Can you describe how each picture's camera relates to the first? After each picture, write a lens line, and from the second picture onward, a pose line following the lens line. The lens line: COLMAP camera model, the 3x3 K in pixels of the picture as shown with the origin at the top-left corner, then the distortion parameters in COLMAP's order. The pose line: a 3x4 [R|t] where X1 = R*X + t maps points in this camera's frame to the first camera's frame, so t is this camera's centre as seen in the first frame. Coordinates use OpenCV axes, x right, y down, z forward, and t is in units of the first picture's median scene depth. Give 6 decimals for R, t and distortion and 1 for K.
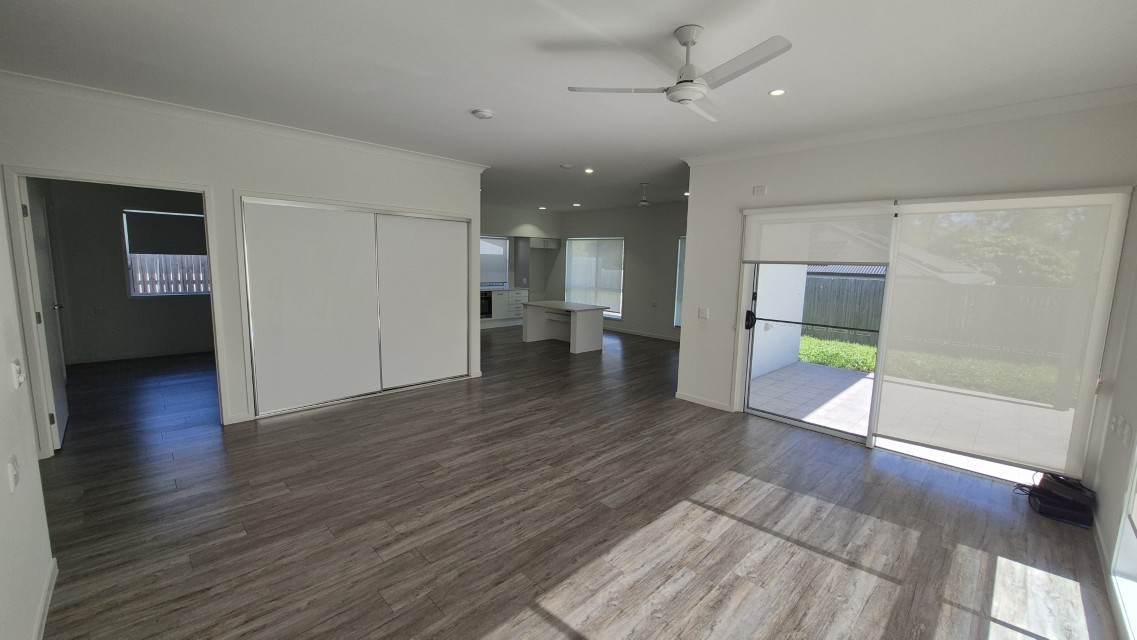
lens RADIAL K [[446.6, 0, 572.8], [0, 446.6, 318.2], [0, 0, 1]] dist [0.001190, 0.000176]
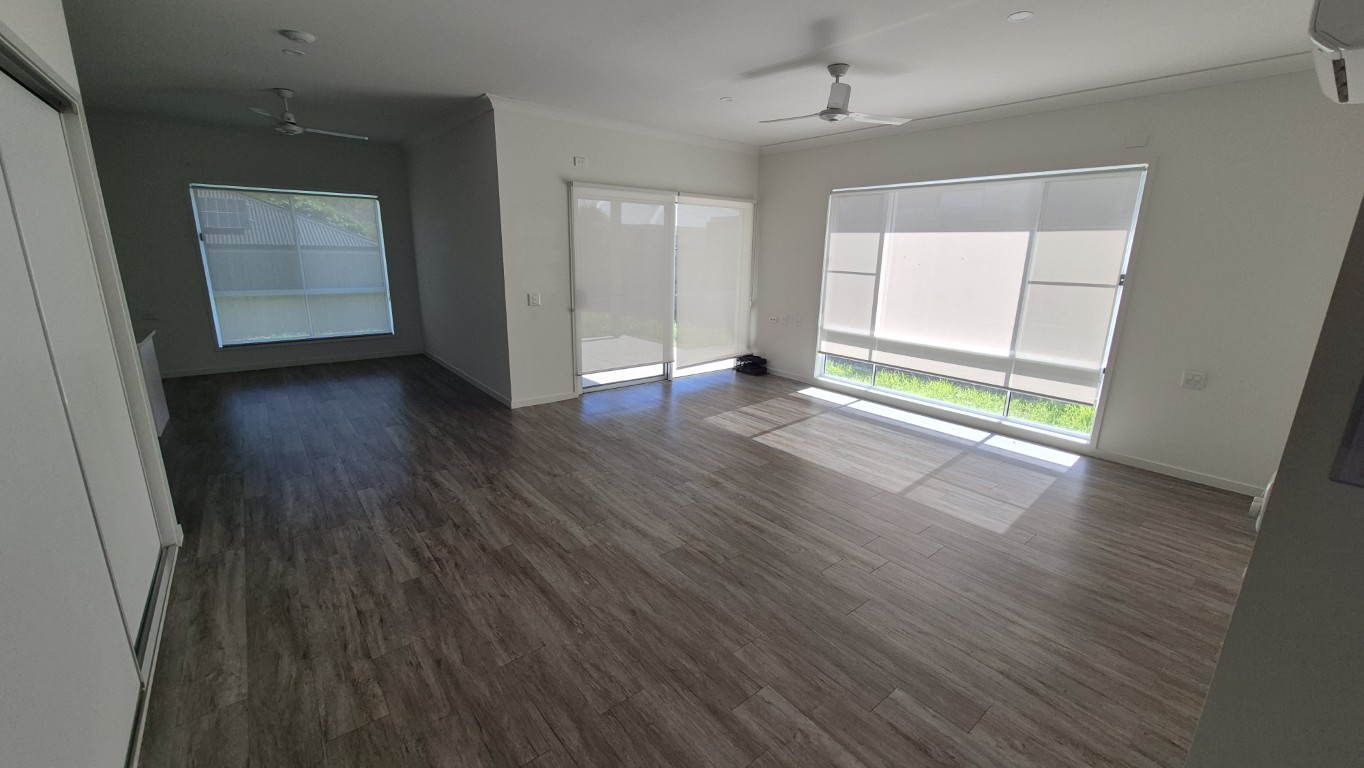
lens RADIAL K [[535.8, 0, 687.2], [0, 535.8, 381.9], [0, 0, 1]] dist [0.001190, 0.000176]
pose [[0.103916, -0.264111, 0.958878, -1.101570], [0.111100, 0.961146, 0.252695, -0.135580], [-0.988361, 0.080272, 0.129221, 0.924887]]
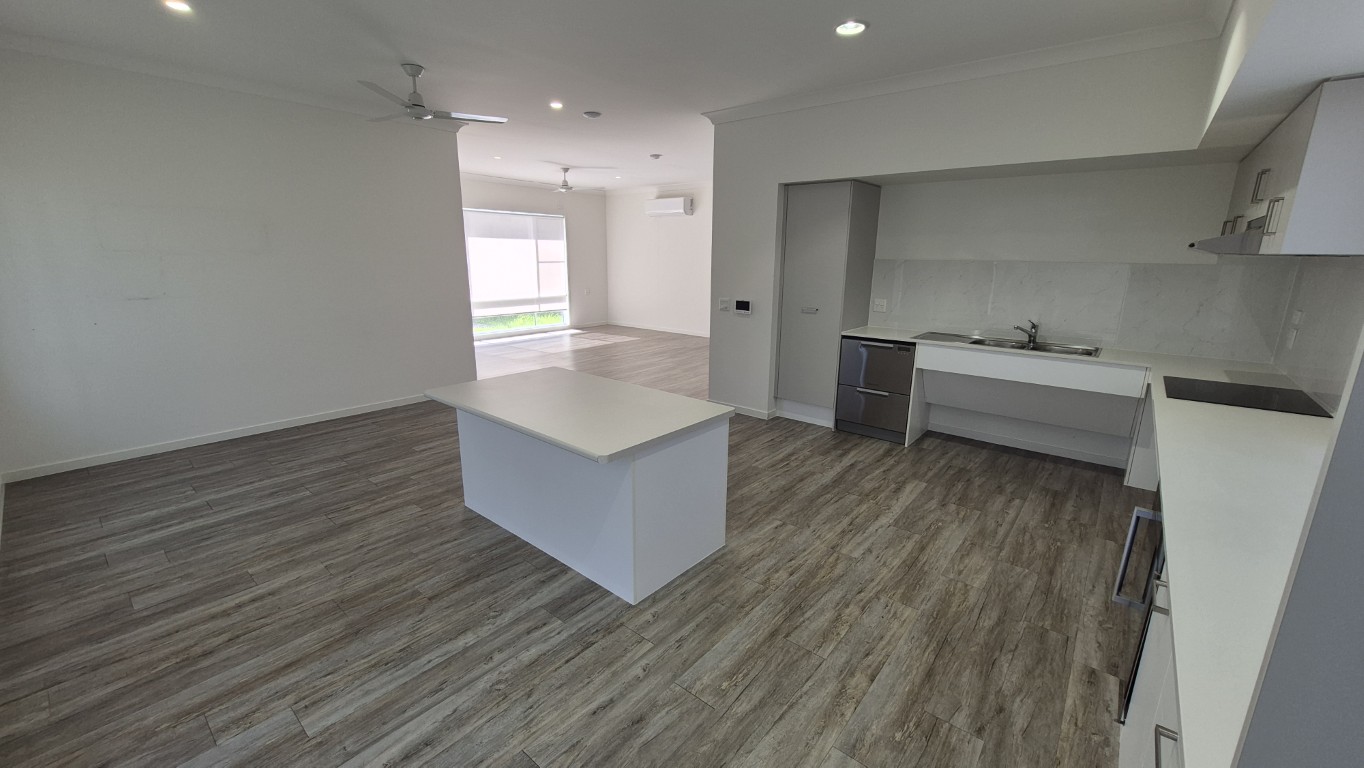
lens RADIAL K [[539.0, 0, 682.3], [0, 539.0, 366.4], [0, 0, 1]] dist [0.001291, 0.000340]
pose [[-0.995013, -0.015656, -0.098507, -0.126438], [-0.047248, 0.943756, 0.327251, -0.433358], [0.087843, 0.330273, -0.939789, 3.469637]]
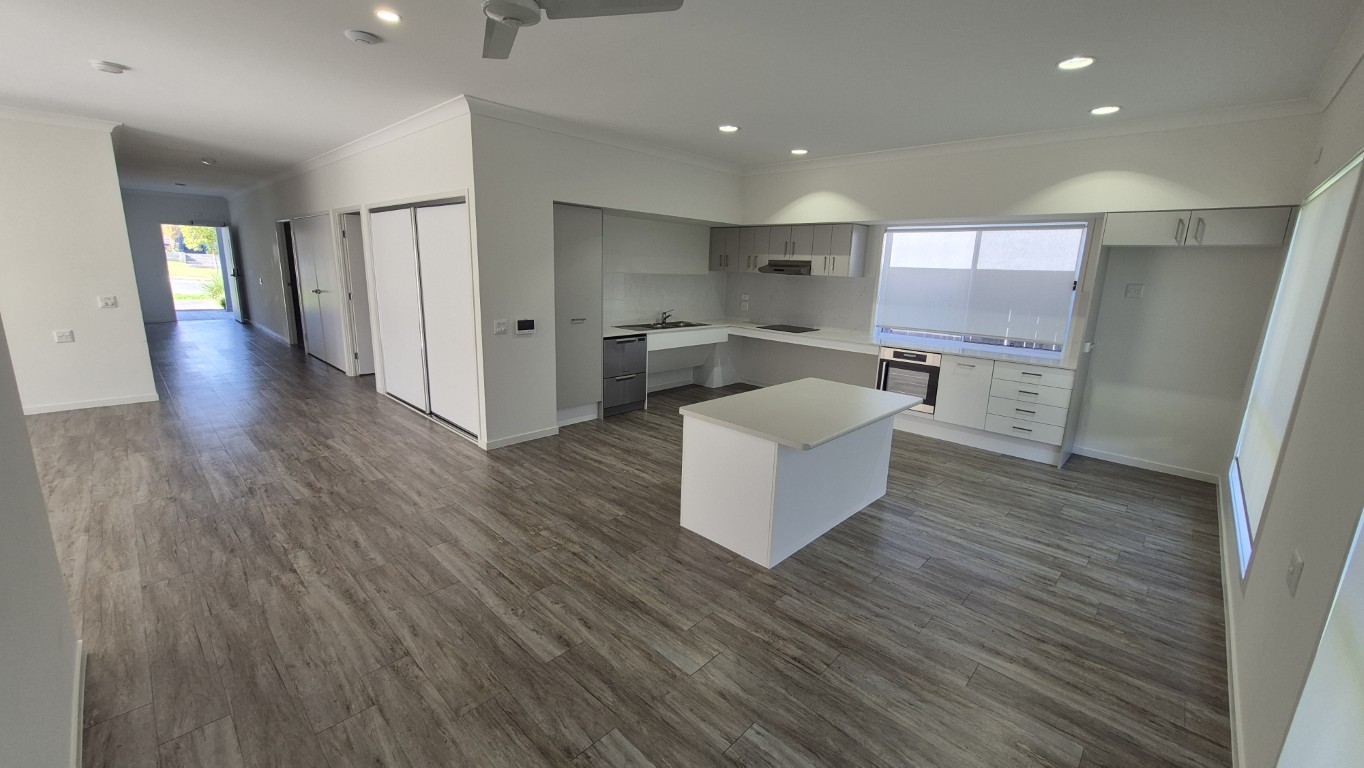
lens RADIAL K [[535.8, 0, 687.2], [0, 535.8, 381.9], [0, 0, 1]] dist [0.001190, 0.000176]
pose [[0.028167, 0.189370, -0.981502, 1.001827], [-0.160843, 0.969955, 0.182527, -0.280783], [0.986578, 0.152726, 0.057780, 2.324512]]
